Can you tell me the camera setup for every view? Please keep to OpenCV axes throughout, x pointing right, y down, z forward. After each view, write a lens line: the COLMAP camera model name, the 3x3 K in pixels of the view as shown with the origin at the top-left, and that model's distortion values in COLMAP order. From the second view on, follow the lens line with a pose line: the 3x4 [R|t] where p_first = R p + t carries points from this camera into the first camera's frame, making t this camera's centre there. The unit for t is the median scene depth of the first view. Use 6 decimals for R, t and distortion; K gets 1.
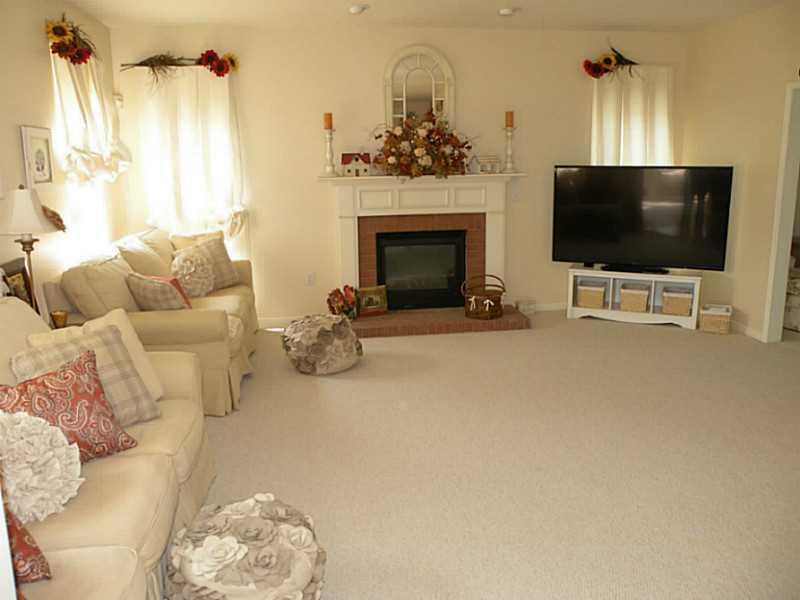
lens RADIAL K [[671.8, 0, 402.4], [0, 671.8, 286.7], [0, 0, 1]] dist [-0.105610, 0.227042]
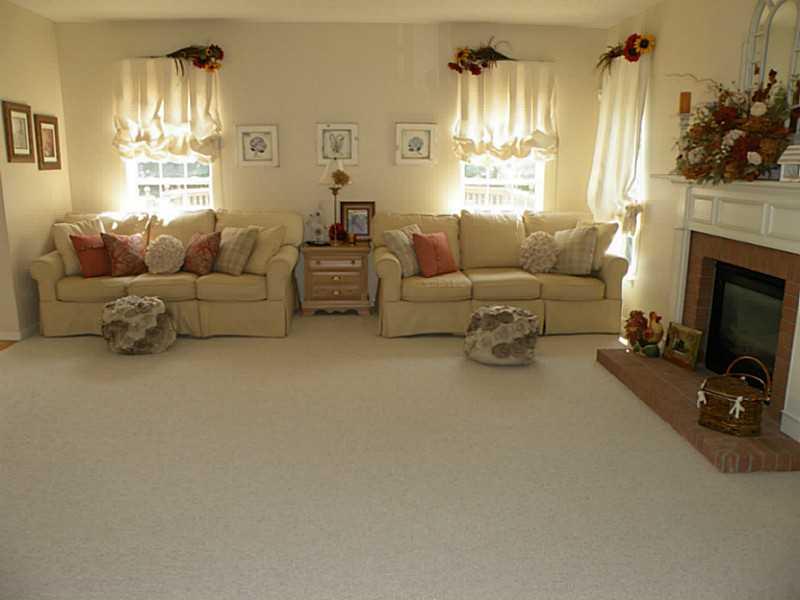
lens RADIAL K [[671.8, 0, 402.4], [0, 671.8, 286.7], [0, 0, 1]] dist [-0.105610, 0.227042]
pose [[-0.071056, 0.214261, -0.974189, 0.715702], [-0.205149, 0.952639, 0.224484, -0.149661], [0.976148, 0.215804, -0.023735, 0.742861]]
